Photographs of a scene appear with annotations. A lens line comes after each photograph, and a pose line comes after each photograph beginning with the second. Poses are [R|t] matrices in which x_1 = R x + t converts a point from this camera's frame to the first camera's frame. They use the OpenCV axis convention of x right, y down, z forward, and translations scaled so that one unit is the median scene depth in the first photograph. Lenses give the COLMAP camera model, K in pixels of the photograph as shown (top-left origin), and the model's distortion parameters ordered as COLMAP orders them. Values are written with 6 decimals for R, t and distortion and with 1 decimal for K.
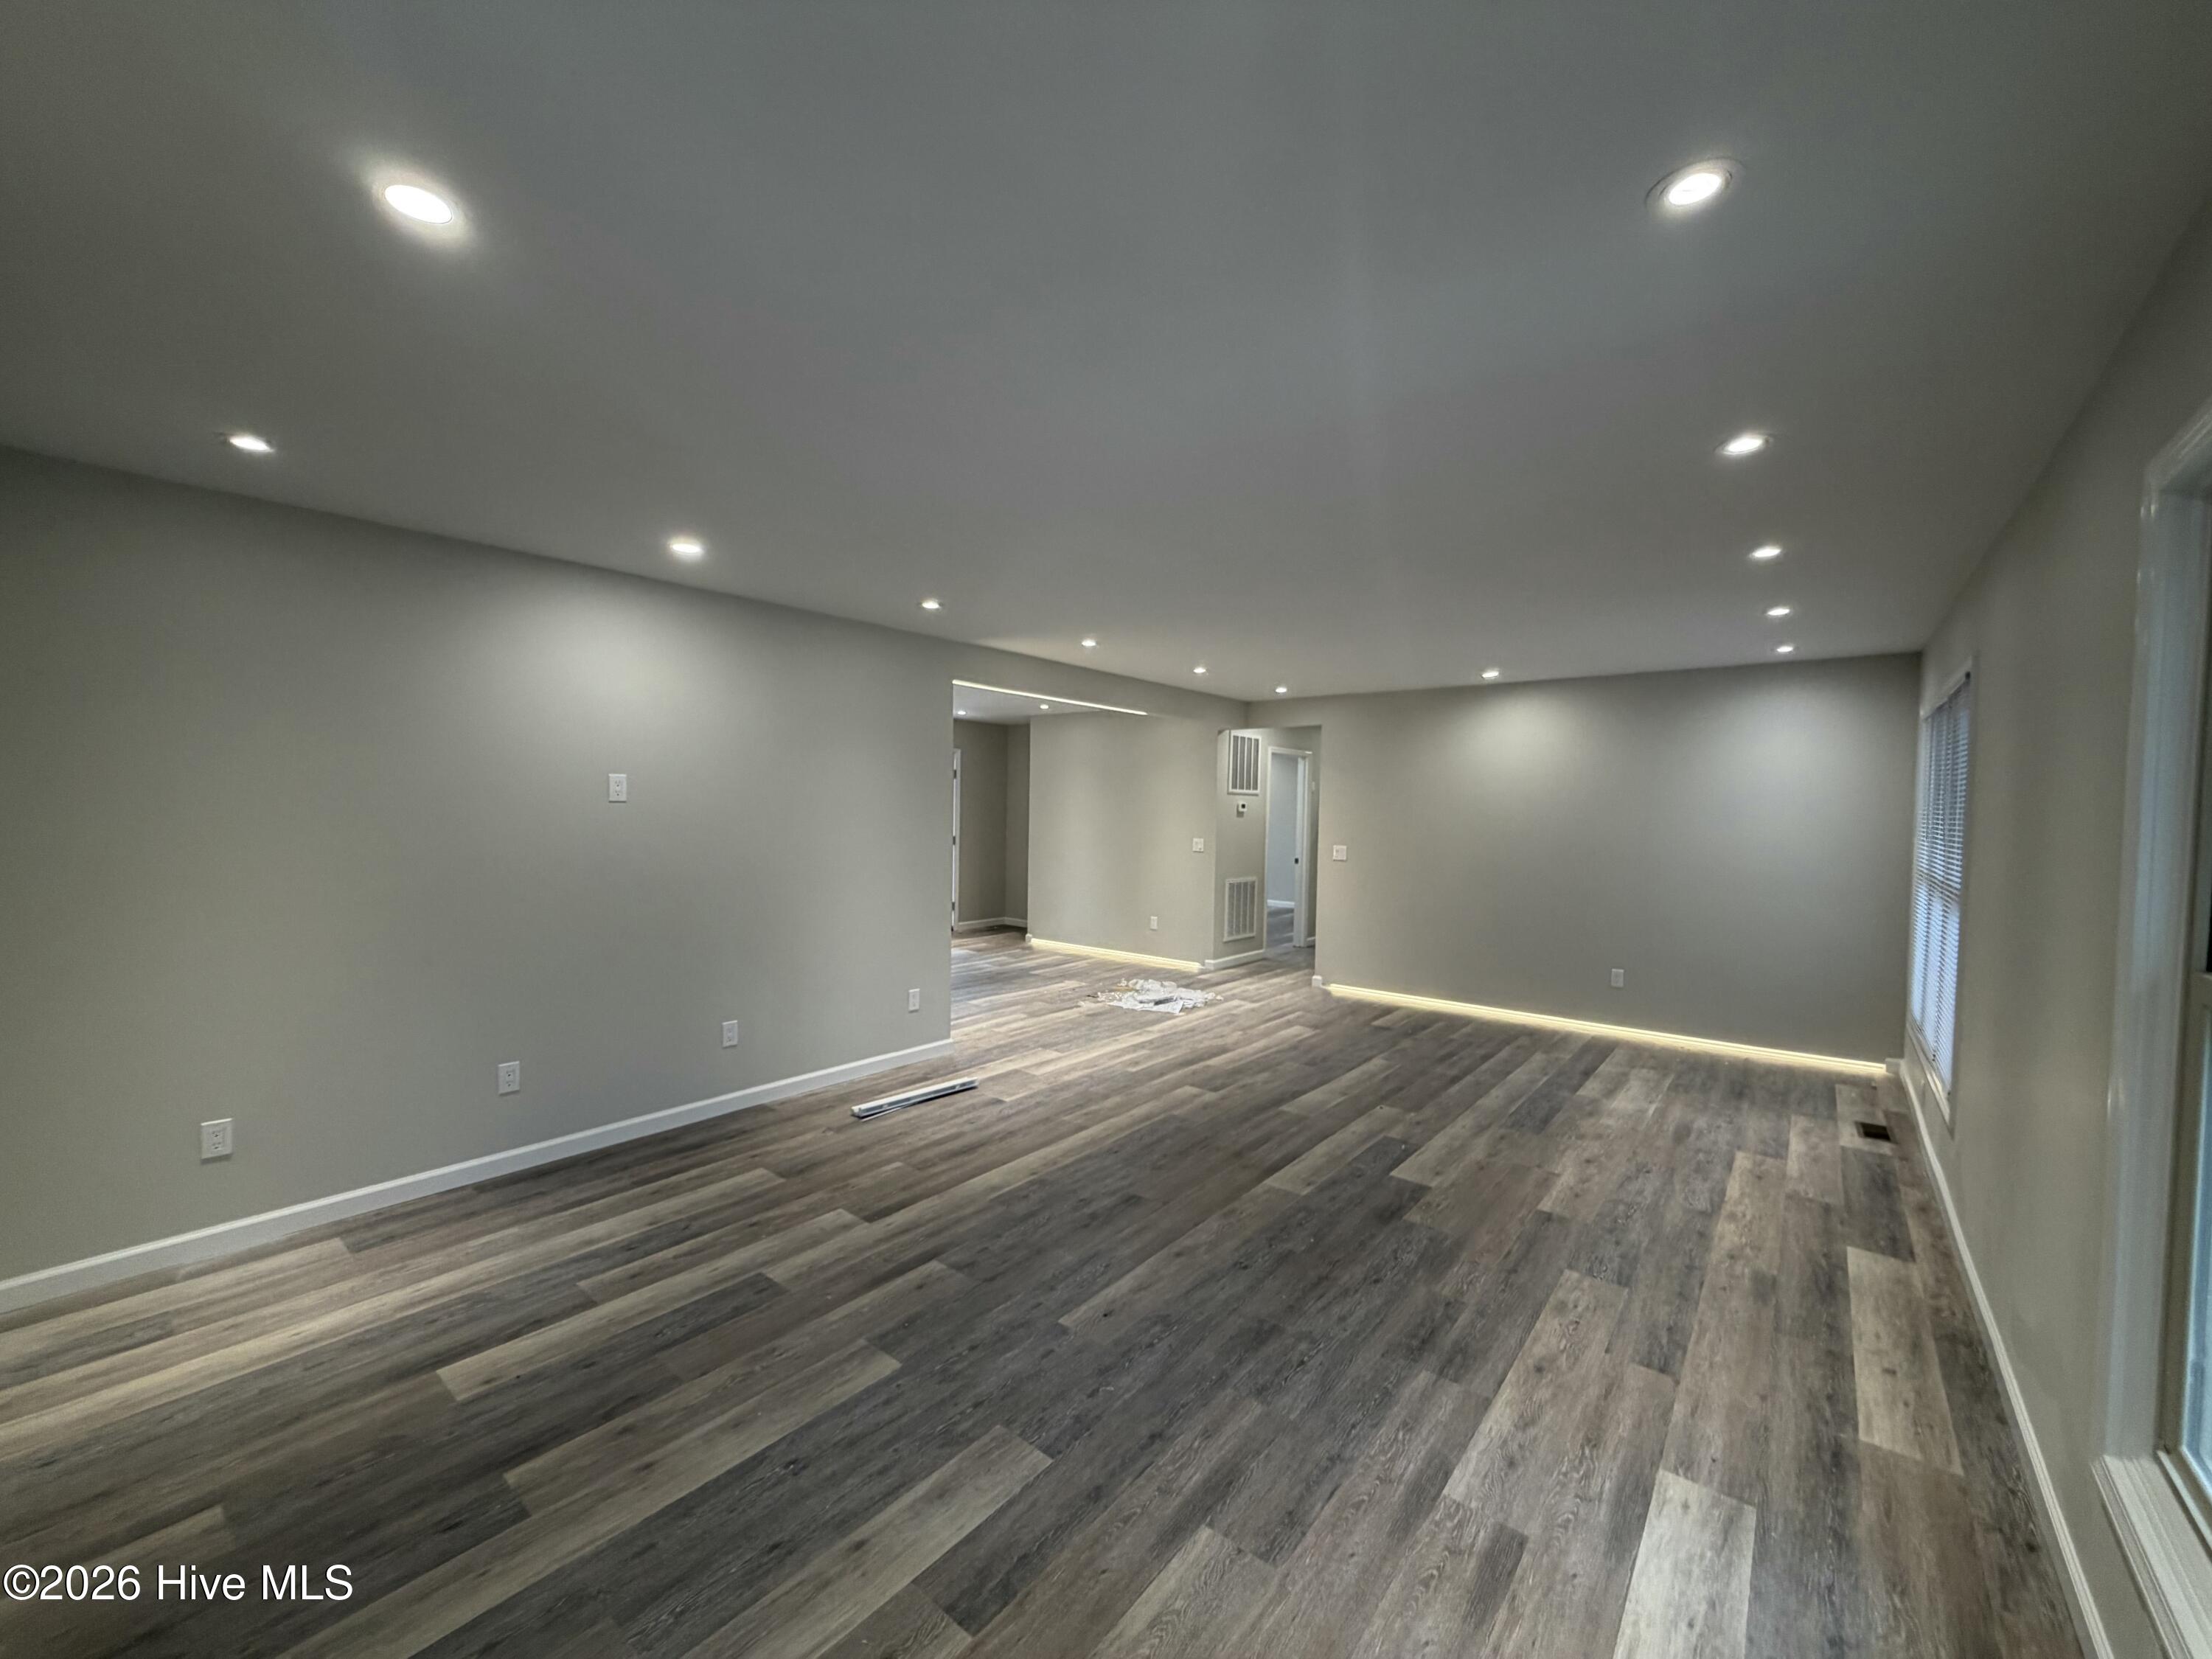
lens RADIAL K [[879.6, 0, 1095.6], [0, 879.6, 831.4], [0, 0, 1]] dist [0.000177, 0.000452]
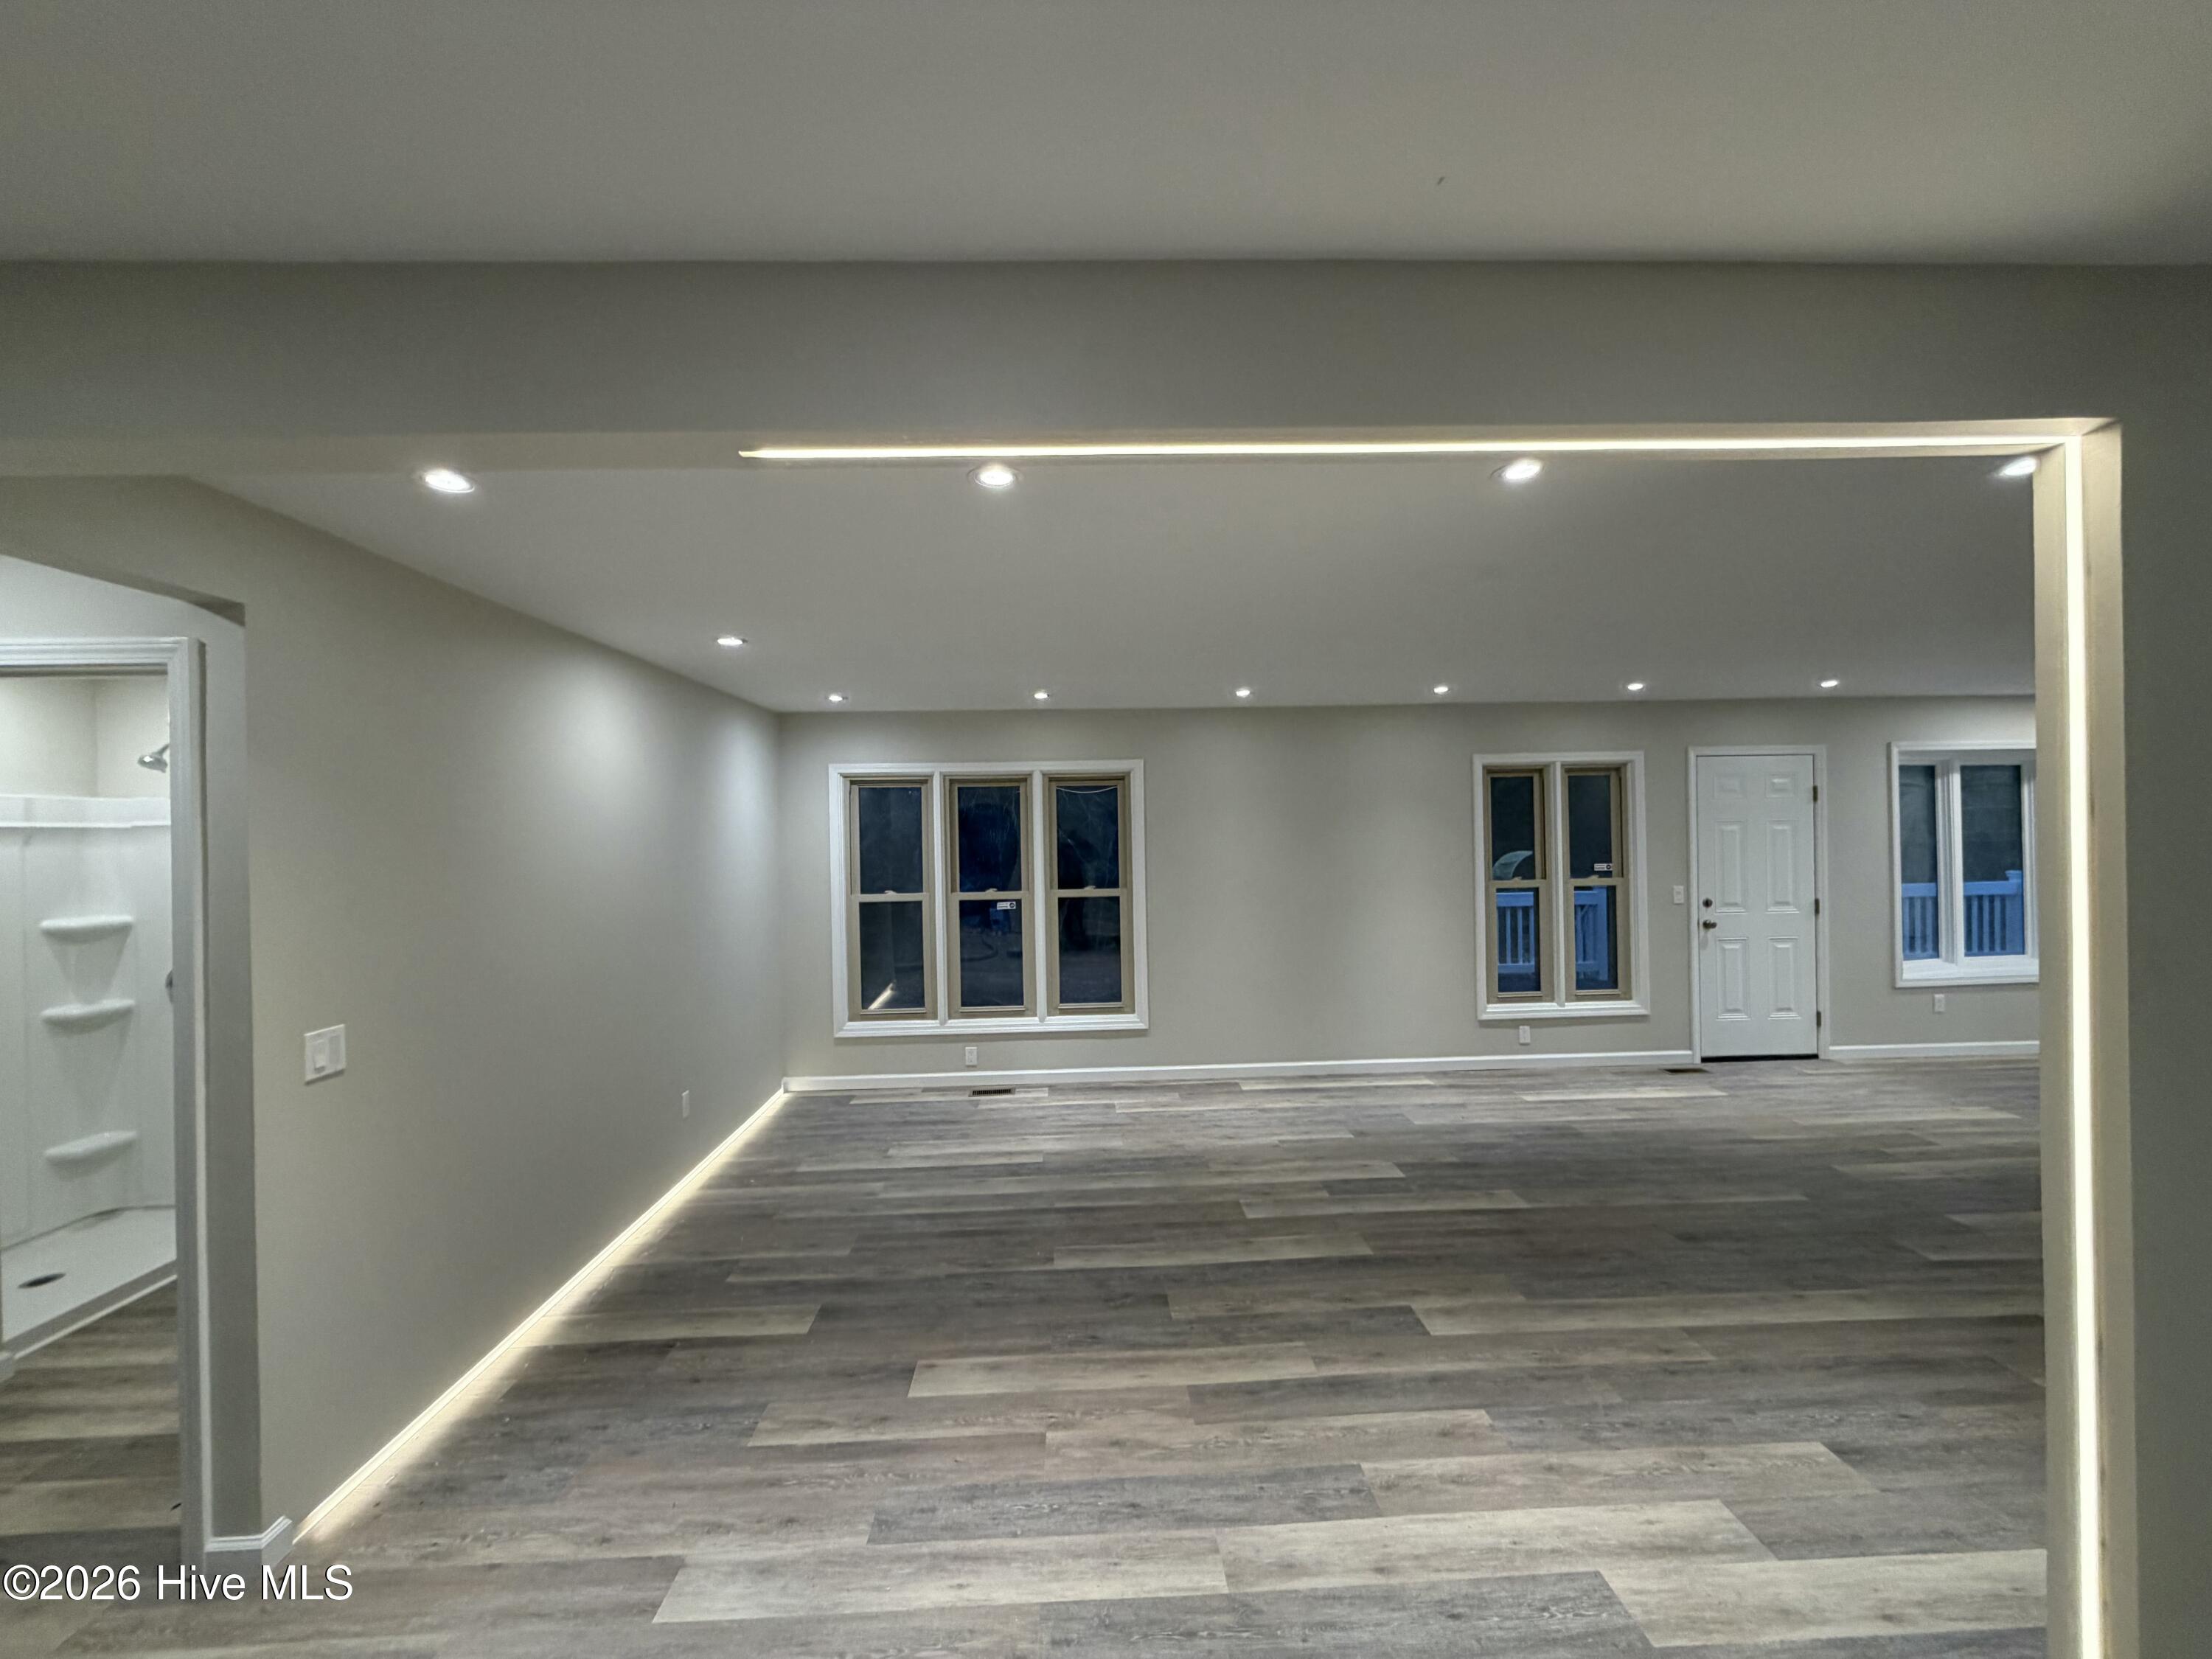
lens RADIAL K [[879.6, 0, 1104.8], [0, 879.6, 833.2], [0, 0, 1]] dist [0.000177, 0.000452]
pose [[-0.667544, -0.004998, 0.744554, -0.214052], [0.030707, 0.998942, 0.034237, -0.089313], [-0.743937, 0.045718, -0.666684, 1.731580]]
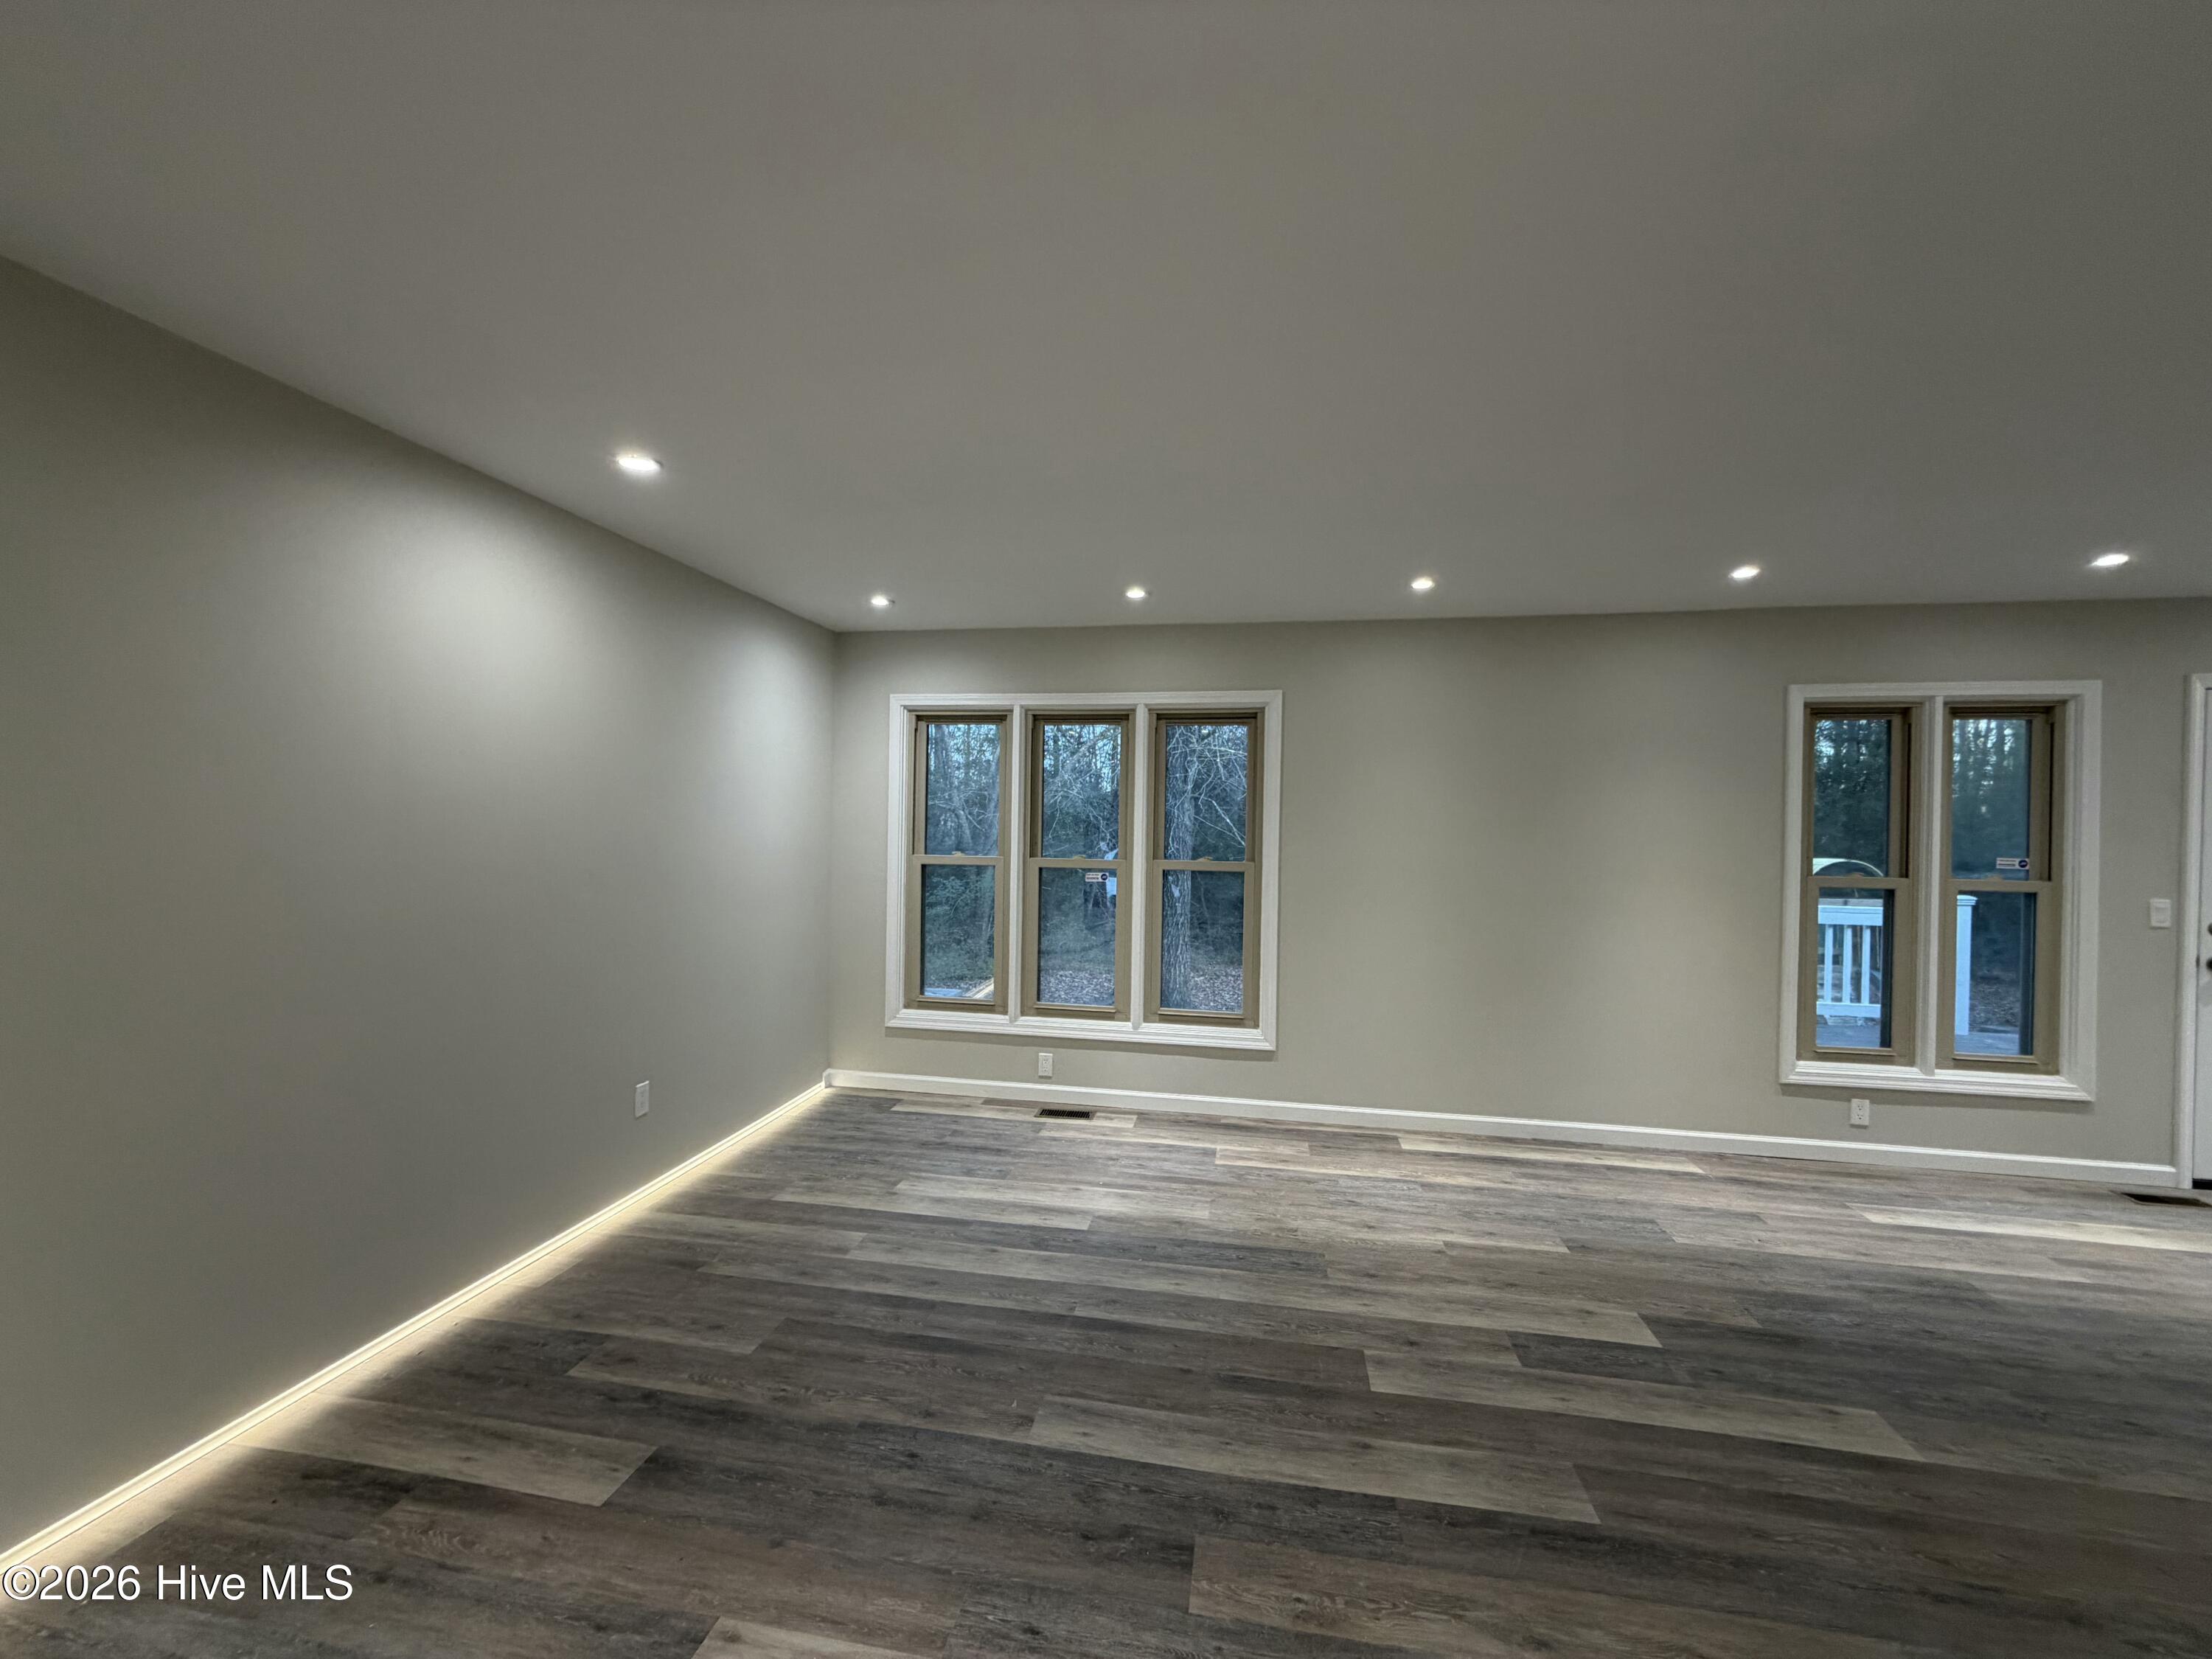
lens RADIAL K [[879.6, 0, 1102.1], [0, 879.6, 834.0], [0, 0, 1]] dist [0.000177, 0.000452]
pose [[-0.484441, -0.030079, 0.874307, -0.031397], [0.001402, 0.999381, 0.035159, -0.024700], [-0.874823, 0.018259, -0.484099, 1.449765]]
